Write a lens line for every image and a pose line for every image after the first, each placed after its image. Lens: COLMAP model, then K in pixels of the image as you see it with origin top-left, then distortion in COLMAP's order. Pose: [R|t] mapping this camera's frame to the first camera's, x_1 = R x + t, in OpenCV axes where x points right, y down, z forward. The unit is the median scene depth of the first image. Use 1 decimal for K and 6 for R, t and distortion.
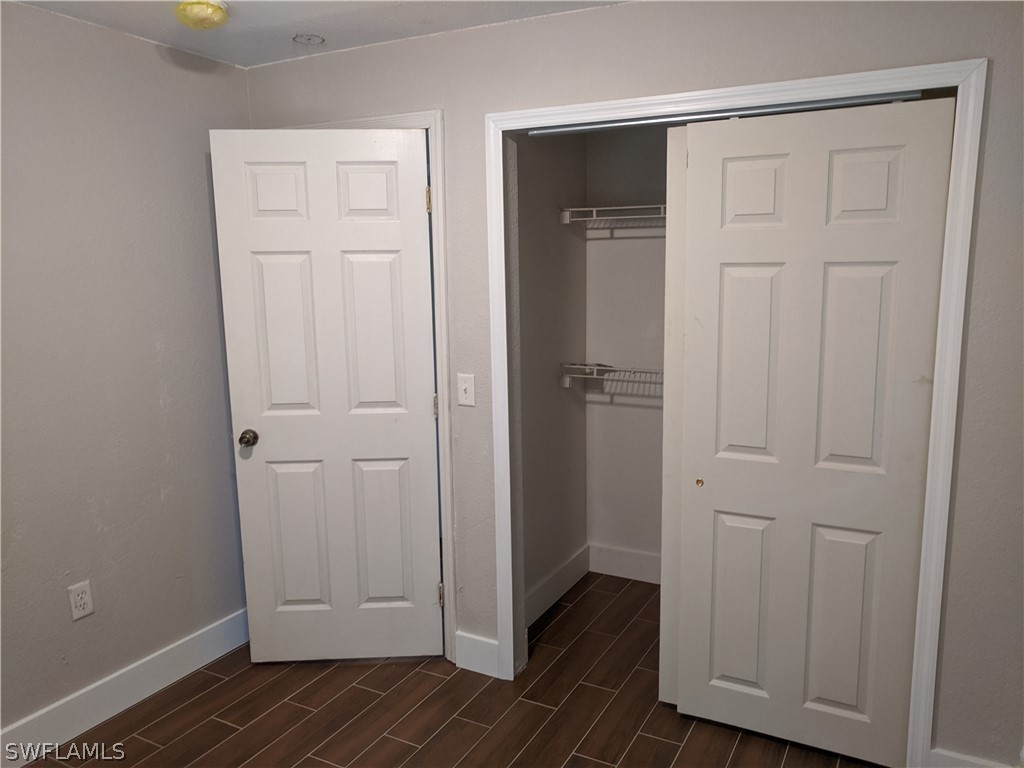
lens RADIAL K [[789.2, 0, 512.0], [0, 789.2, 384.0], [0, 0, 1]] dist [-0.007173, -0.001905]
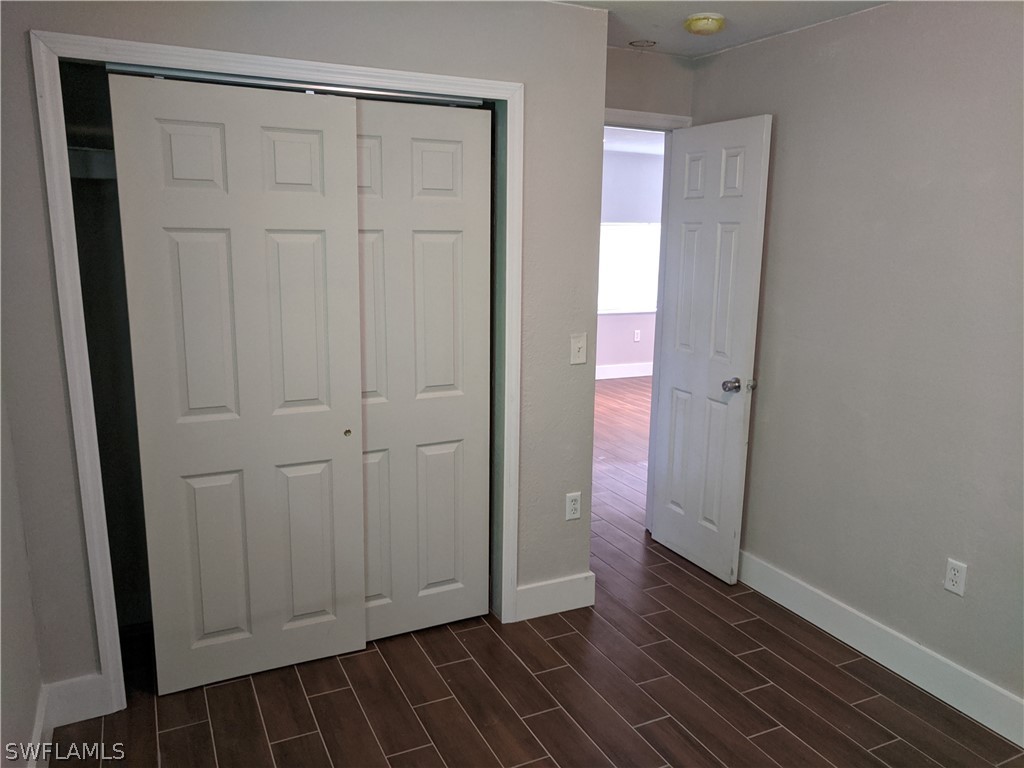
lens RADIAL K [[789.2, 0, 512.0], [0, 789.2, 384.0], [0, 0, 1]] dist [-0.007173, -0.001905]
pose [[0.586687, -0.167698, 0.792260, -0.827800], [0.123212, 0.985419, 0.117342, -0.070471], [-0.800386, 0.028773, 0.598795, 0.275765]]
